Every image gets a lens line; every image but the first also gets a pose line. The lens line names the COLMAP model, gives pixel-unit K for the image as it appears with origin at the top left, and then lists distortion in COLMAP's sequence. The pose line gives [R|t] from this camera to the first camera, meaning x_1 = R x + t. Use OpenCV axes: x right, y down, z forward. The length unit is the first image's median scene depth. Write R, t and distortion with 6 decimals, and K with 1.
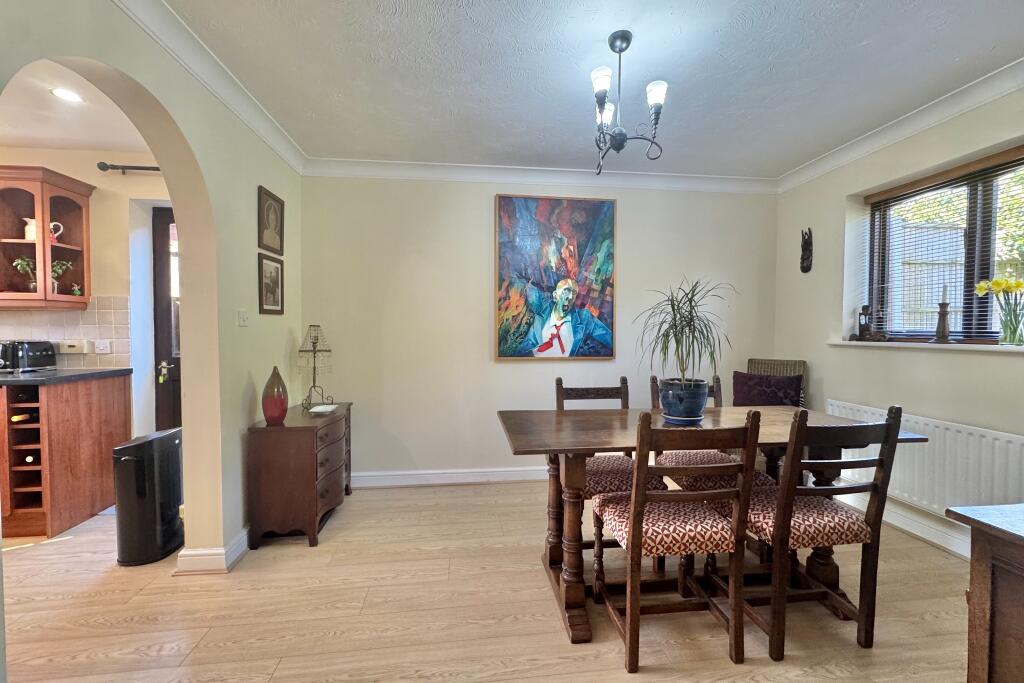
lens RADIAL K [[415.4, 0, 512.3], [0, 415.4, 340.1], [0, 0, 1]] dist [-0.000381, 0.000353]
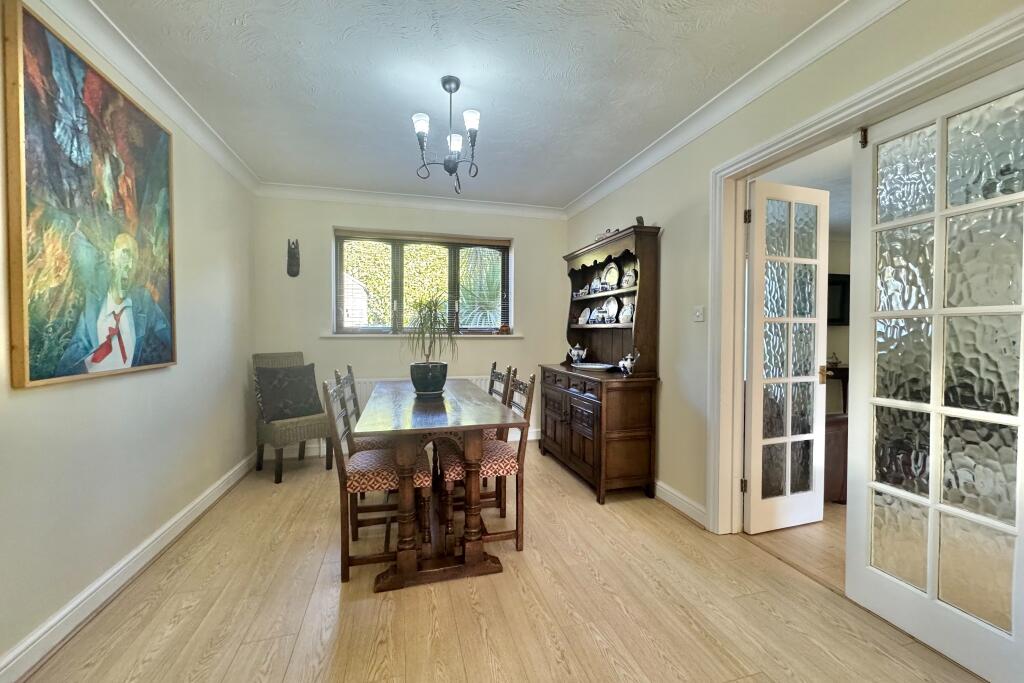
lens RADIAL K [[415.4, 0, 515.5], [0, 415.4, 340.1], [0, 0, 1]] dist [-0.000381, 0.000353]
pose [[-0.163657, -0.023071, 0.986248, -0.536331], [0.021928, 0.999394, 0.027017, -0.002388], [-0.986274, 0.026048, -0.163052, 0.565839]]
